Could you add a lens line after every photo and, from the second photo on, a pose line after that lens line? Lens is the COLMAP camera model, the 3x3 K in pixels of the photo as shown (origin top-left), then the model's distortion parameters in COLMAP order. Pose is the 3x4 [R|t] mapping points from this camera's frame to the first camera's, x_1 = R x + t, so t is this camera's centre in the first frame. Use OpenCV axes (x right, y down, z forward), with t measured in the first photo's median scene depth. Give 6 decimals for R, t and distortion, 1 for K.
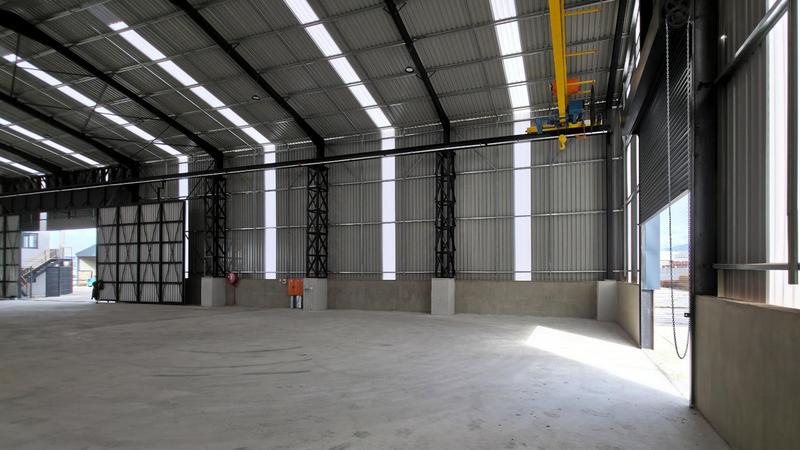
lens RADIAL K [[372.8, 0, 451.4], [0, 372.8, 271.0], [0, 0, 1]] dist [0.000514, 0.000405]
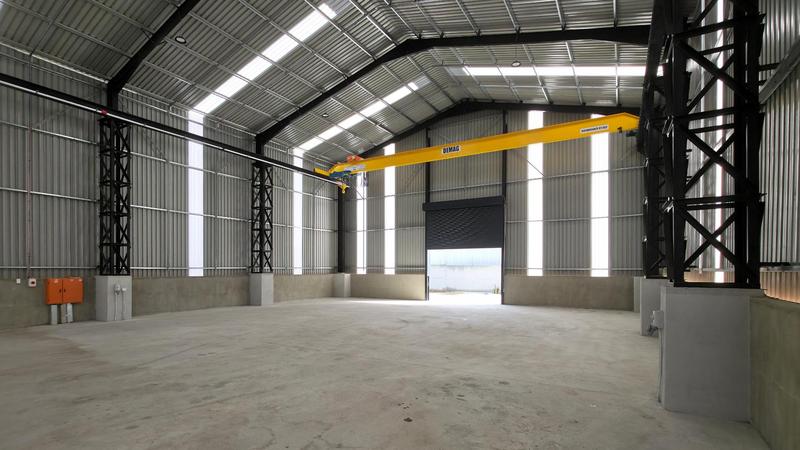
lens RADIAL K [[371.3, 0, 400.2], [0, 371.3, 269.6], [0, 0, 1]] dist [-0.003014, -0.000284]
pose [[0.216161, -0.001516, 0.976356, -1.331828], [-0.004200, 0.999988, 0.002483, 0.003738], [-0.976349, -0.004637, 0.216153, 0.430342]]
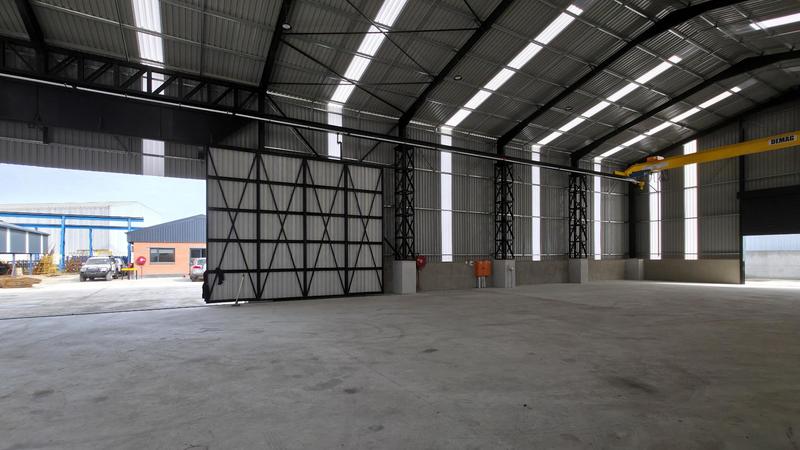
lens RADIAL K [[368.8, 0, 402.8], [0, 368.8, 254.5], [0, 0, 1]] dist [0.014357, -0.000332]
pose [[0.678324, 0.000287, 0.734763, -1.448697], [0.000784, 0.999999, -0.001114, 0.003984], [-0.734763, 0.001332, 0.678323, 0.466949]]
